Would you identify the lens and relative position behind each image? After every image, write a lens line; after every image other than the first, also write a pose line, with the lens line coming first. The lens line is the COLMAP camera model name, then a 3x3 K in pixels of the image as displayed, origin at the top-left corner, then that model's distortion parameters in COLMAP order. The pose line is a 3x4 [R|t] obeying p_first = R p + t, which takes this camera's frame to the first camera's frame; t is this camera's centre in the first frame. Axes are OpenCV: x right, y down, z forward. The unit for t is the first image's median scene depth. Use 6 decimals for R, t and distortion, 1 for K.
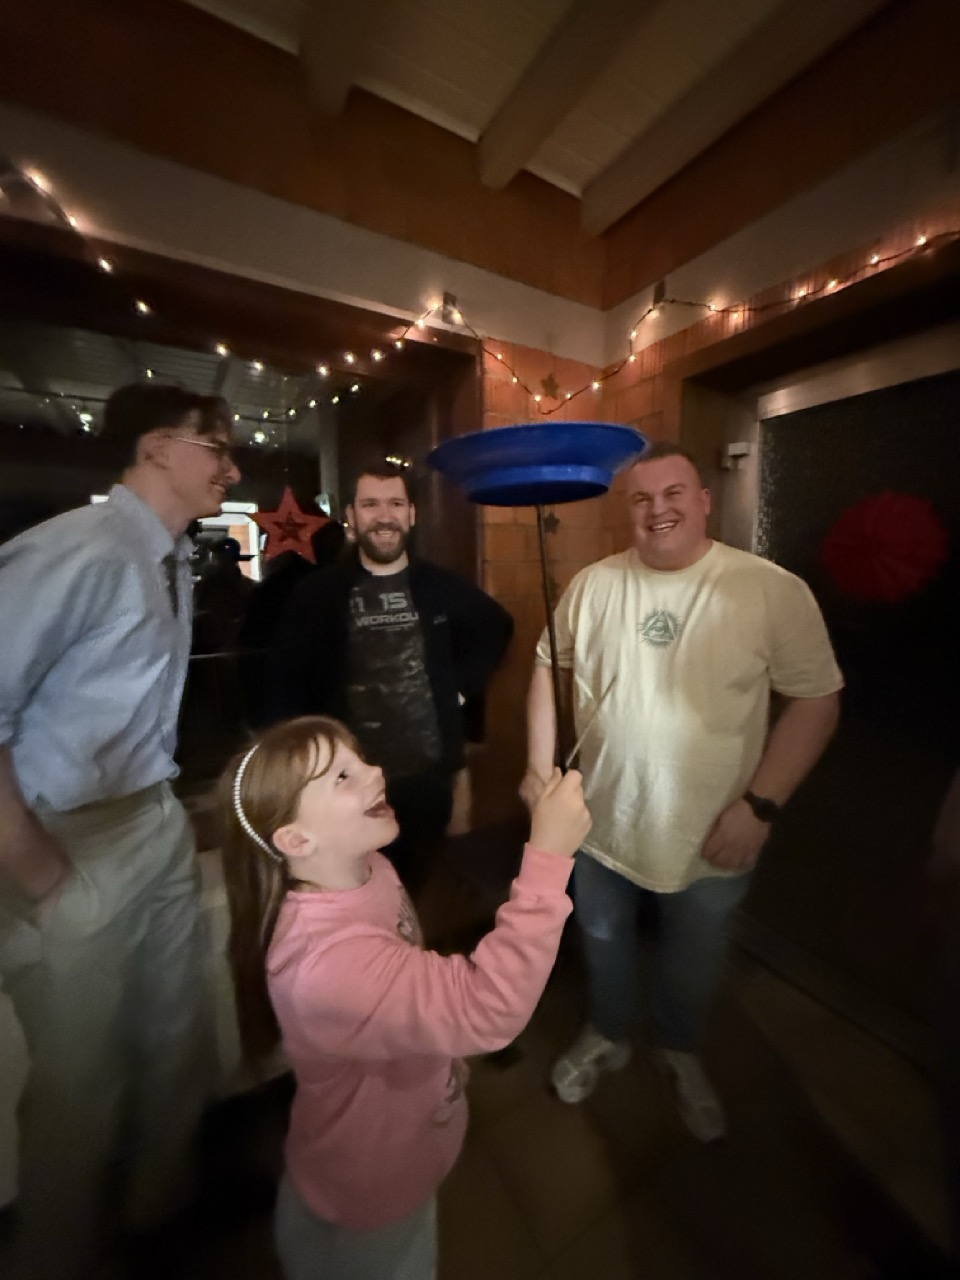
lens RADIAL K [[511.0, 0, 484.0], [0, 511.0, 636.2], [0, 0, 1]] dist [0.001774, 0.000144]
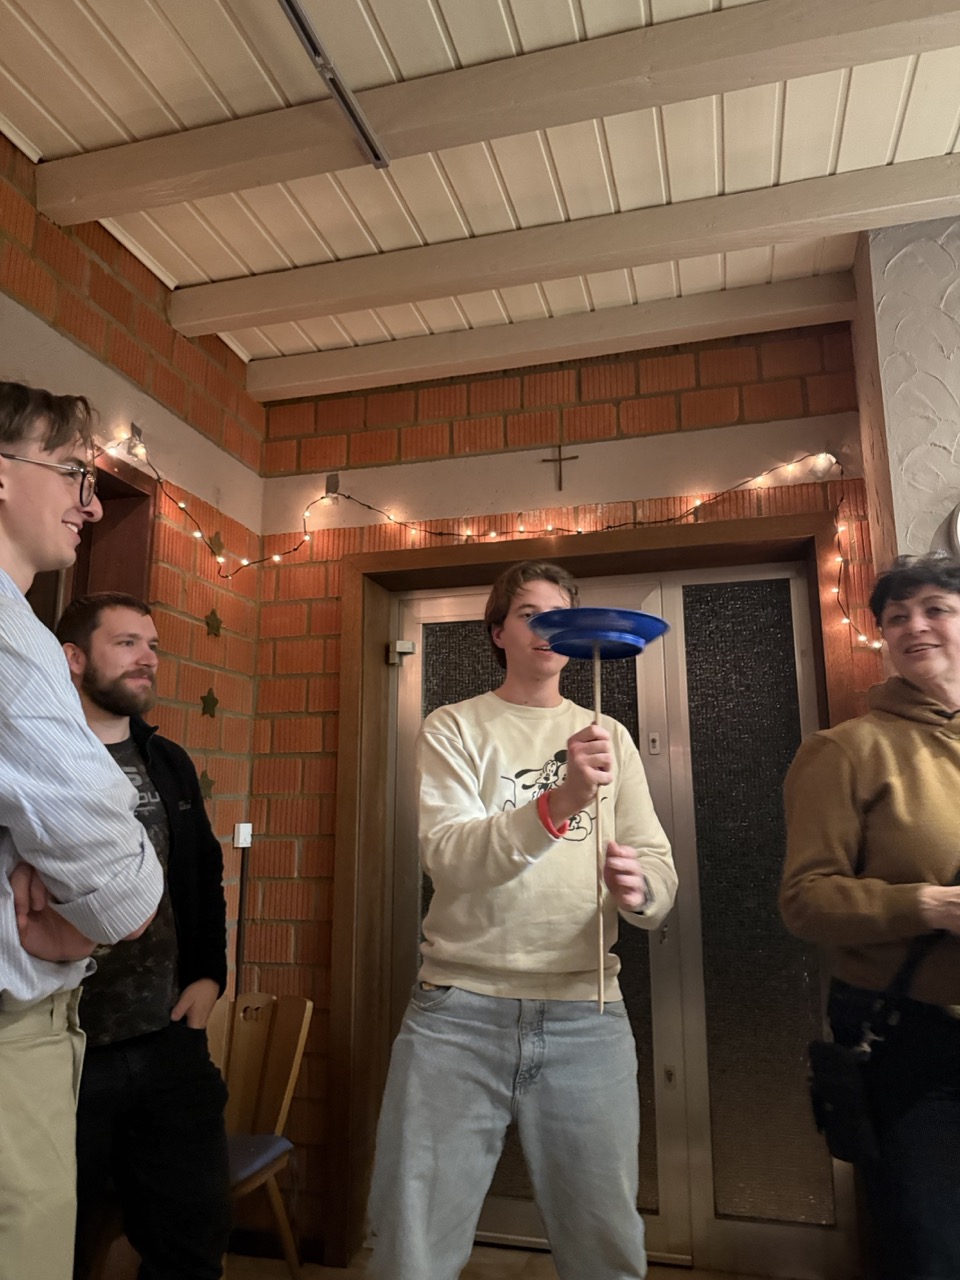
lens RADIAL K [[897.0, 0, 491.1], [0, 897.0, 638.0], [0, 0, 1]] dist [0.126363, -0.193286]
pose [[0.716665, 0.140164, 0.683187, -0.629821], [0.082329, 0.955744, -0.282445, 0.139184], [-0.692541, 0.258665, 0.673409, -0.331717]]
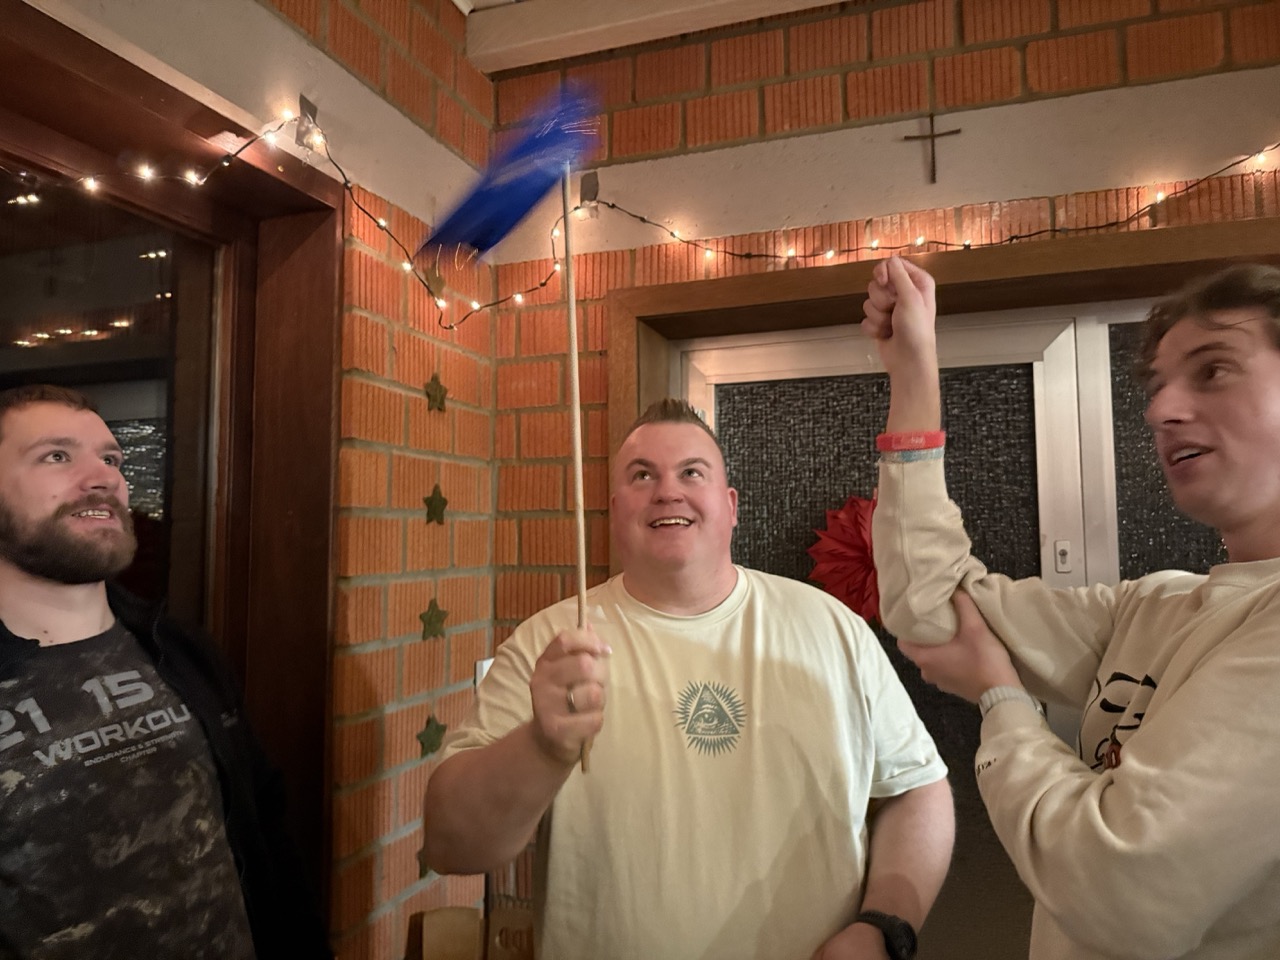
lens RADIAL K [[898.9, 0, 643.3], [0, 898.9, 482.6], [0, 0, 1]] dist [0.073485, -0.122426]
pose [[0.768265, 0.047056, 0.638400, -0.398731], [0.076290, 0.983456, -0.164299, -0.072291], [-0.635570, 0.174928, 0.751965, 0.100557]]
